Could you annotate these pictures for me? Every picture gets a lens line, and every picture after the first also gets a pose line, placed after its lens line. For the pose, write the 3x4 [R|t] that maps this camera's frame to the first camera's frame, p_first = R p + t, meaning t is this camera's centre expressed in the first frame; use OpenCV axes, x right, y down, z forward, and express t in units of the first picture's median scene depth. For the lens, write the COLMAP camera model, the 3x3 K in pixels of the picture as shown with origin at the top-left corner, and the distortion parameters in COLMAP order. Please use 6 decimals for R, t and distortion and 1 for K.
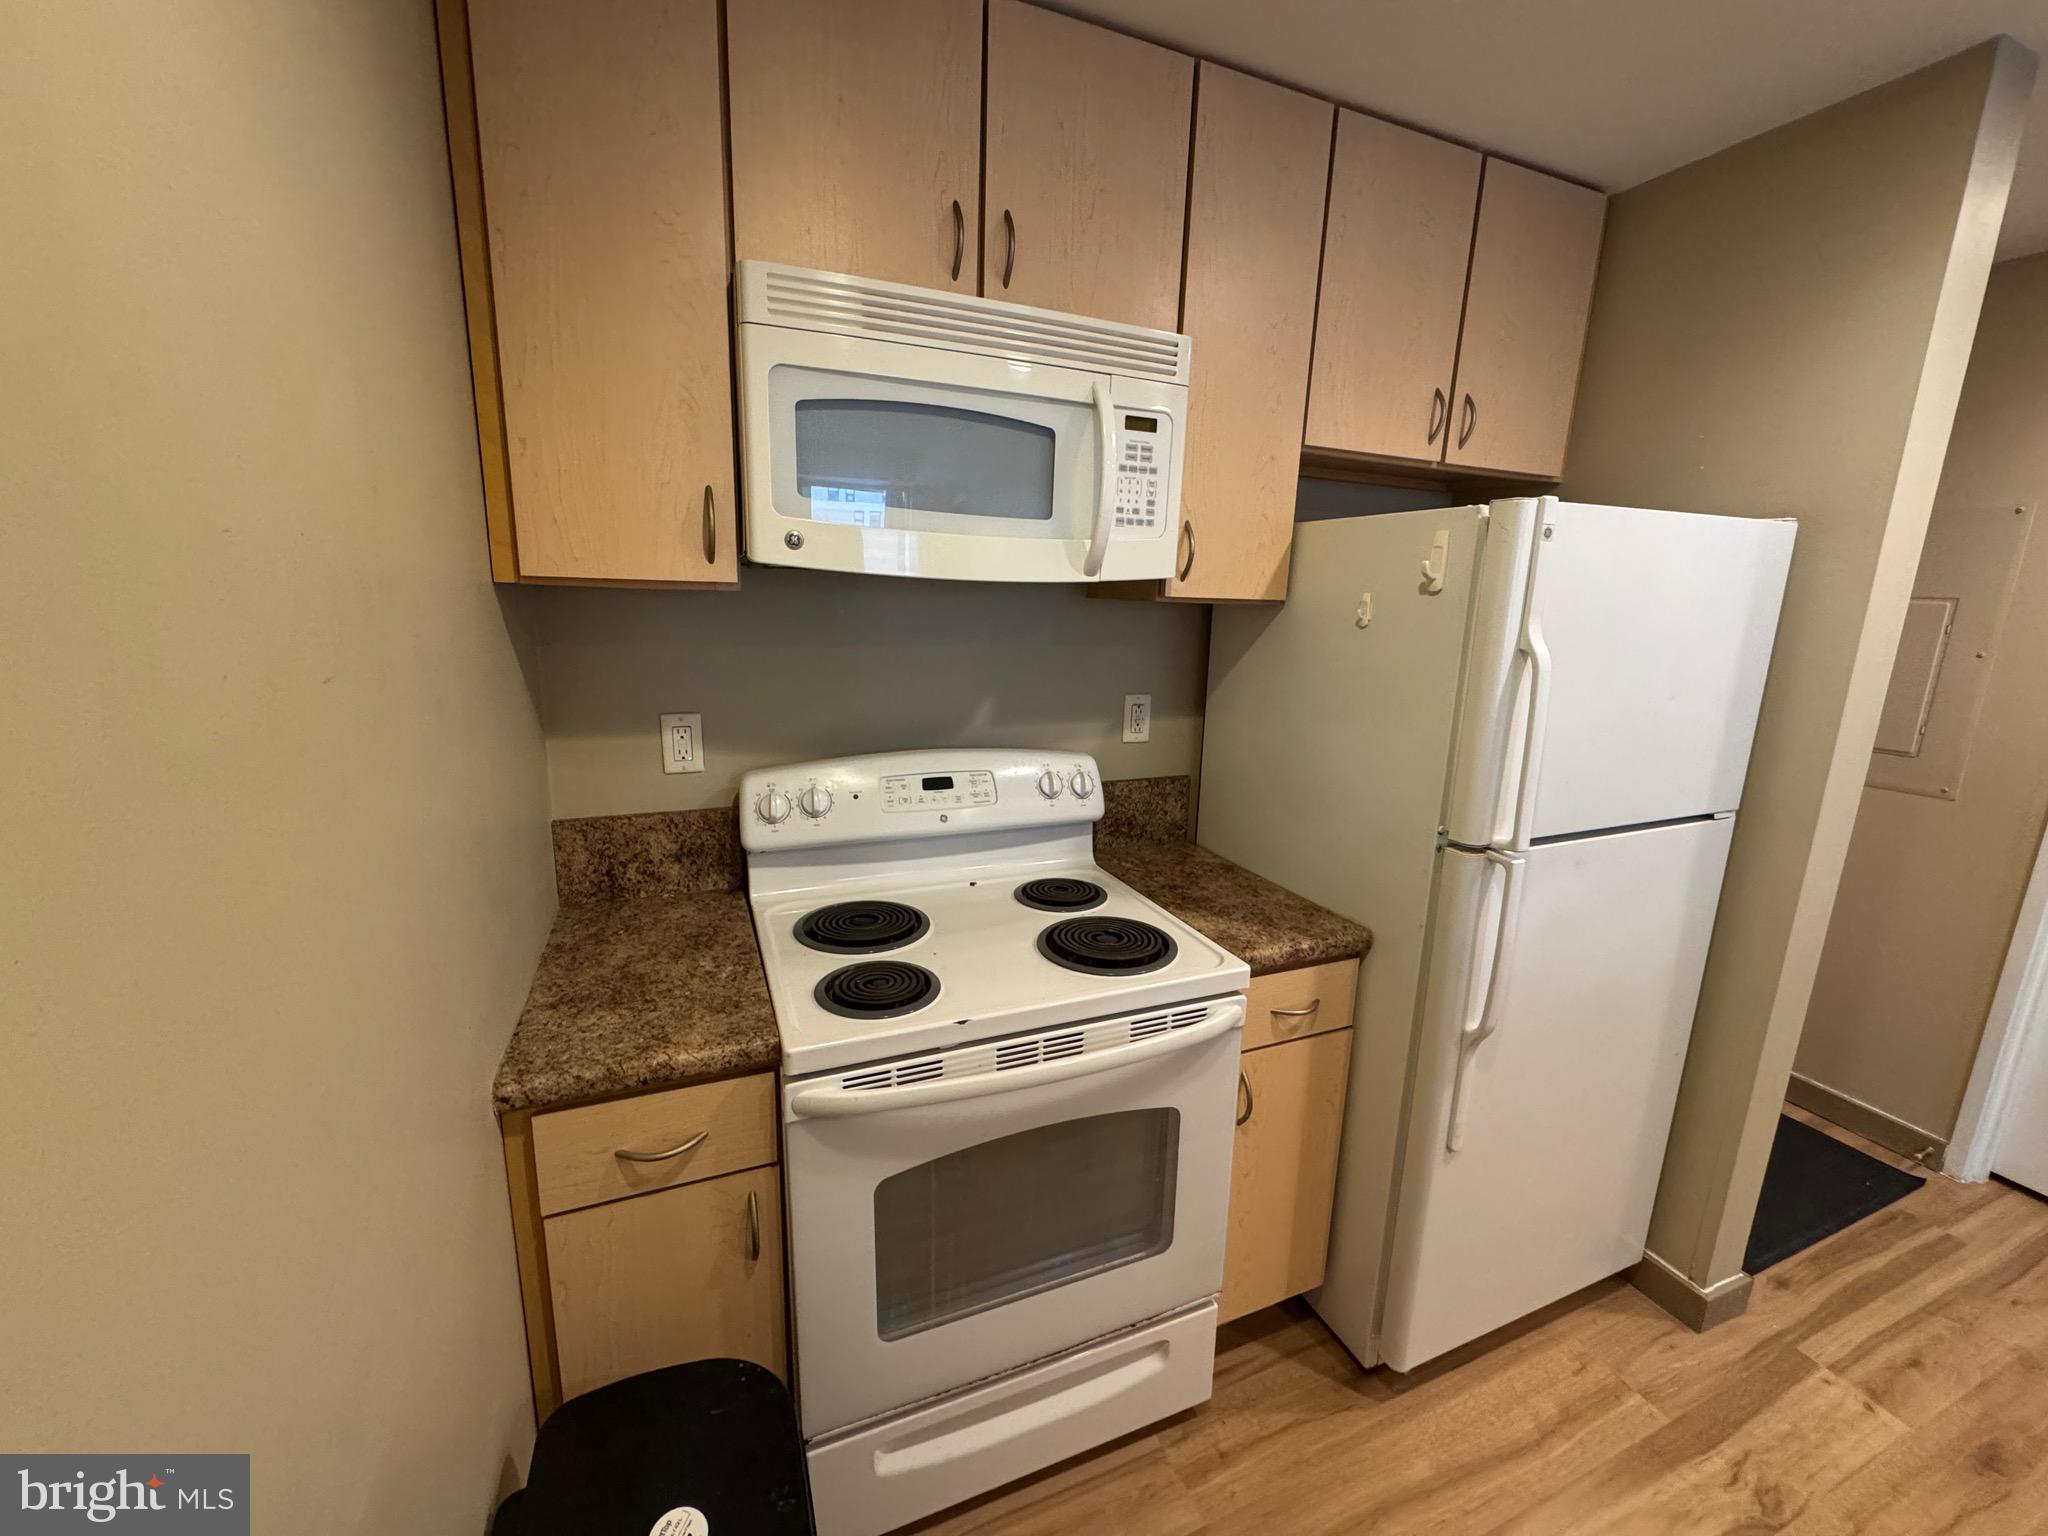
lens RADIAL K [[818.9, 0, 1027.6], [0, 818.9, 766.2], [0, 0, 1]] dist [-0.001862, -0.000251]
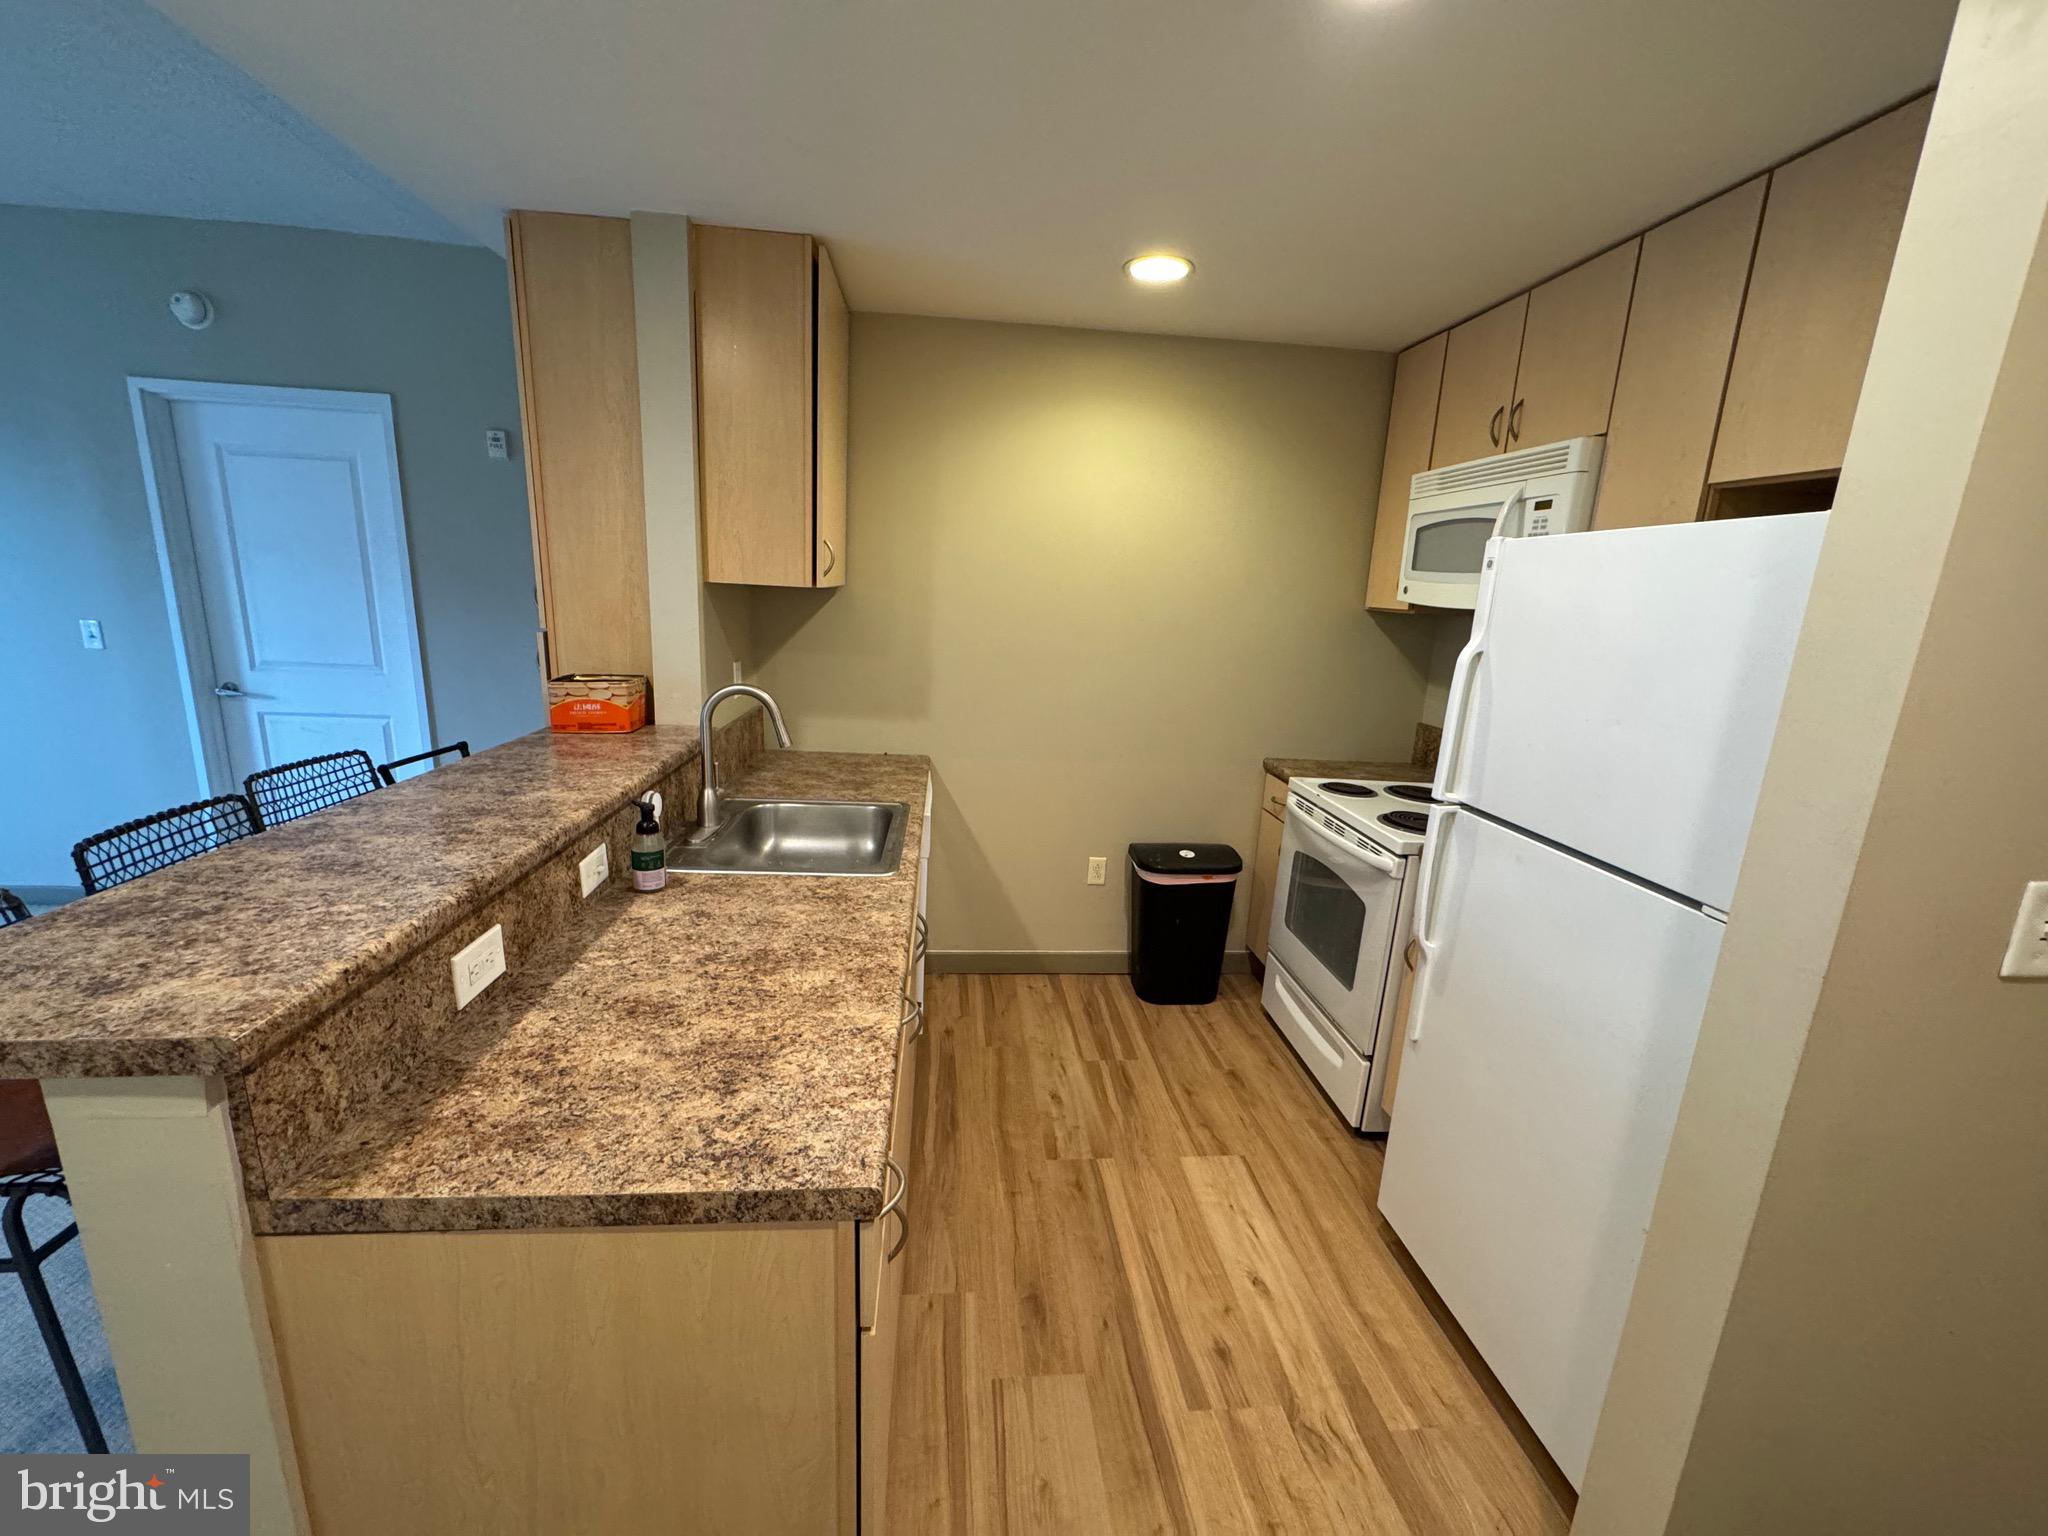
lens RADIAL K [[814.3, 0, 1024.0], [0, 814.3, 768.0], [0, 0, 1]] dist [-0.002833, -0.000184]
pose [[-0.302689, 0.166395, -0.938452, 1.727236], [-0.257110, 0.933882, 0.248514, -0.084337], [0.917755, 0.316508, -0.239894, 0.575365]]
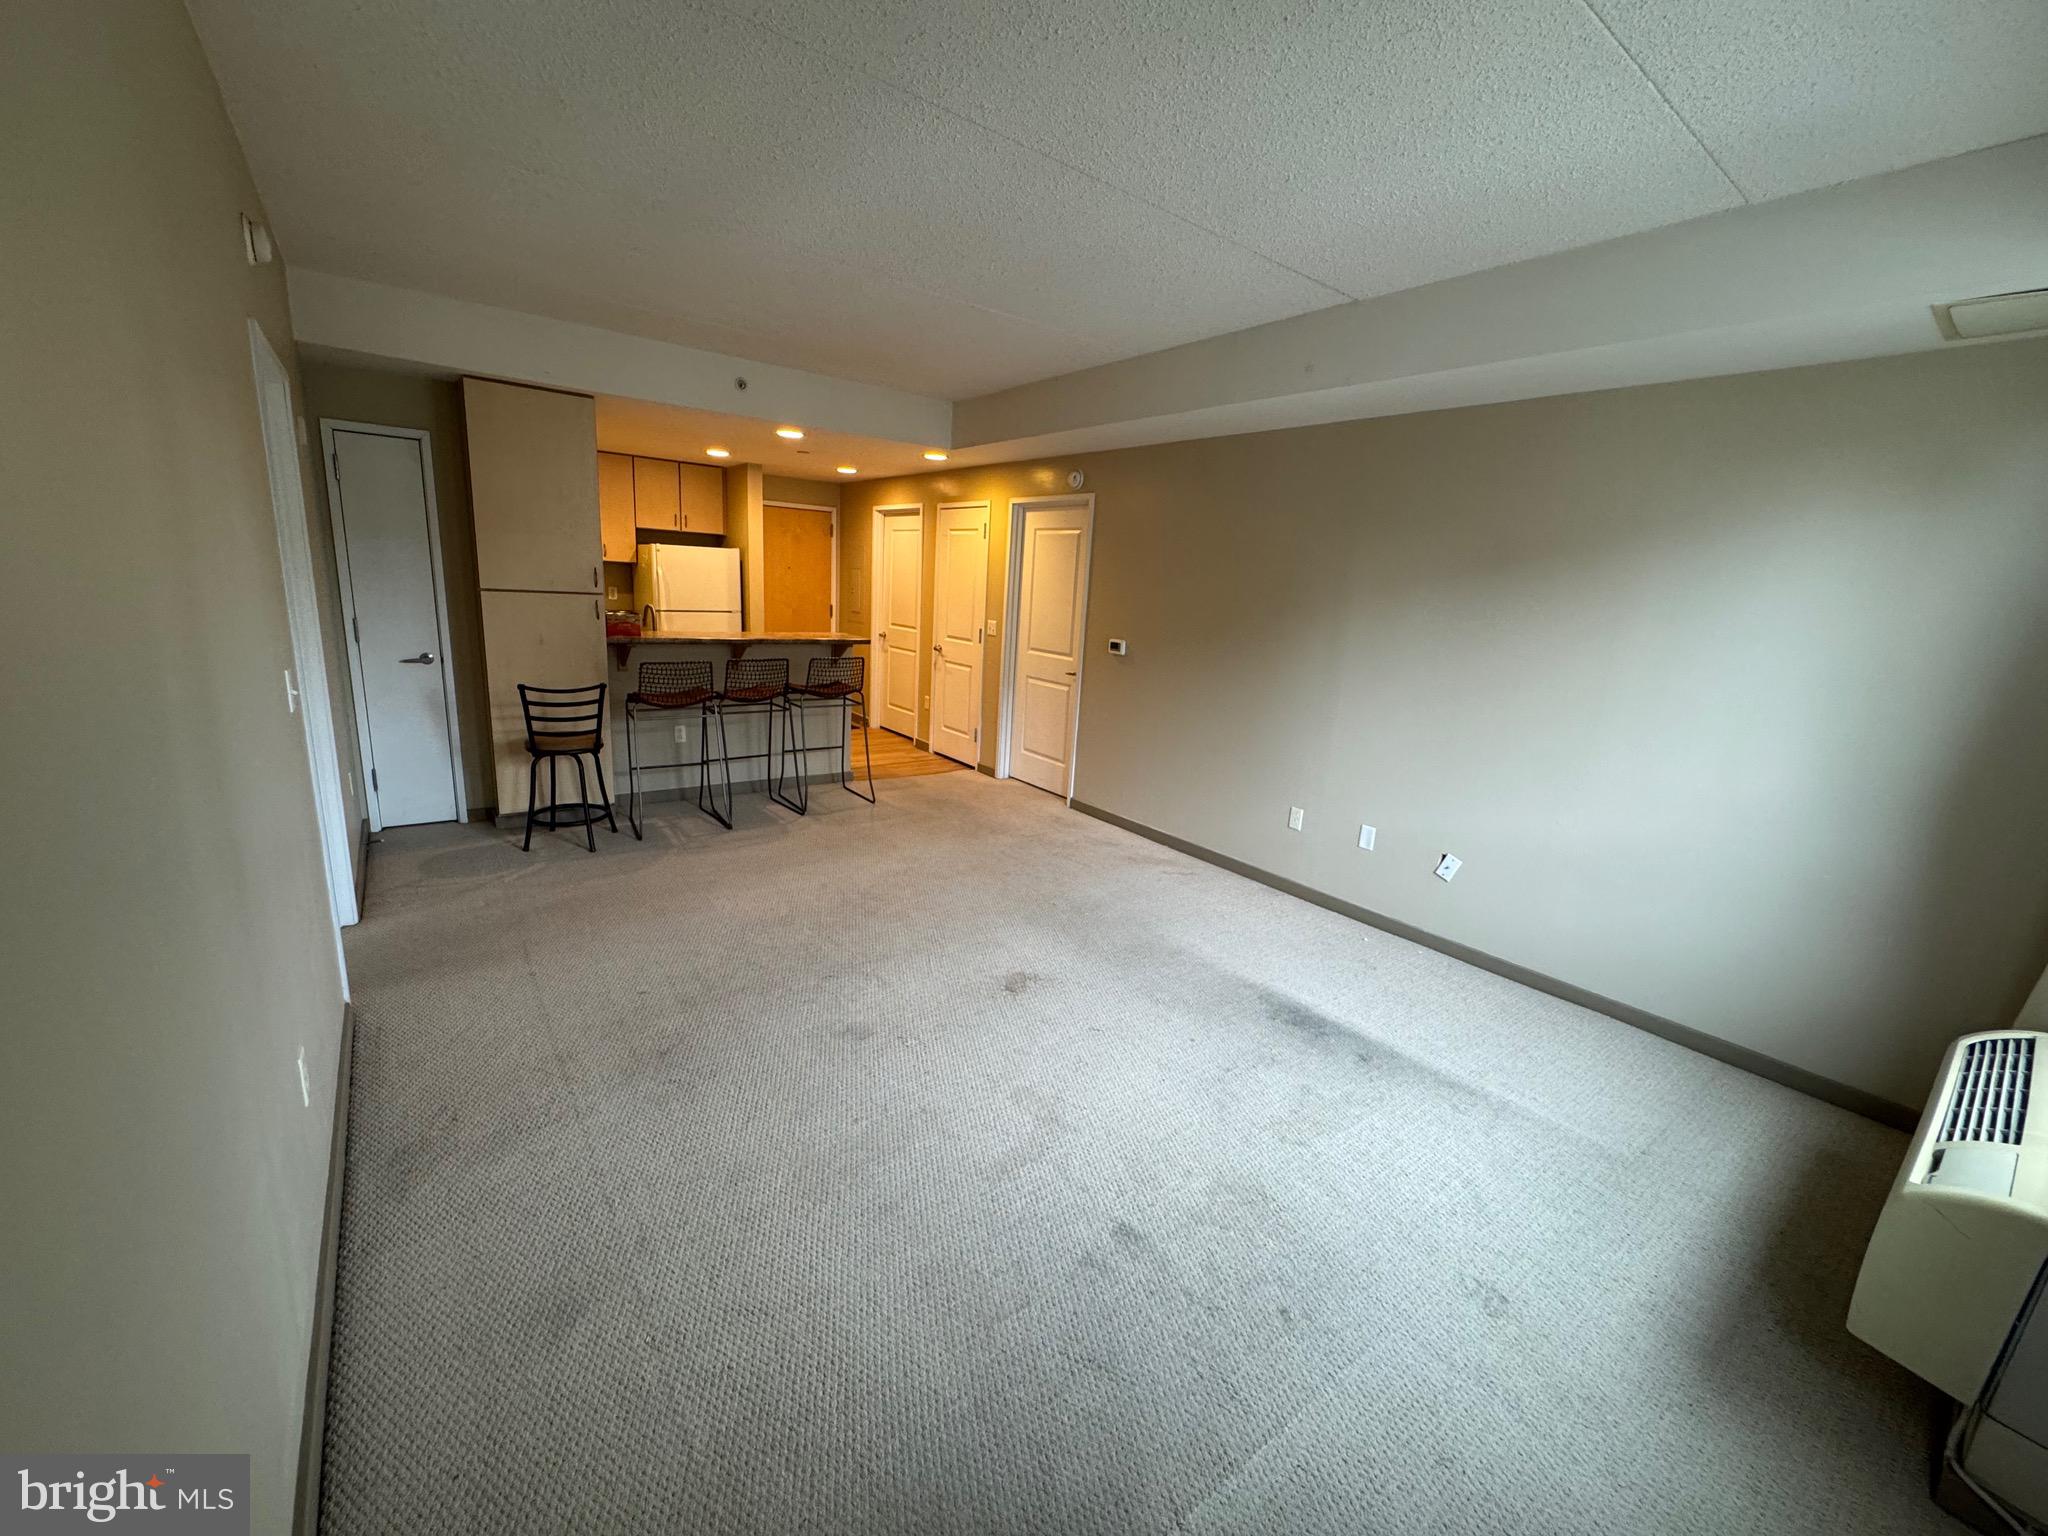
lens RADIAL K [[818.3, 0, 1023.7], [0, 818.3, 770.7], [0, 0, 1]] dist [-0.001668, -0.000002]
pose [[0.970075, -0.029675, 0.240986, 1.320201], [0.022859, 0.999257, 0.031033, 0.870519], [-0.241728, -0.024595, 0.970032, -3.989877]]
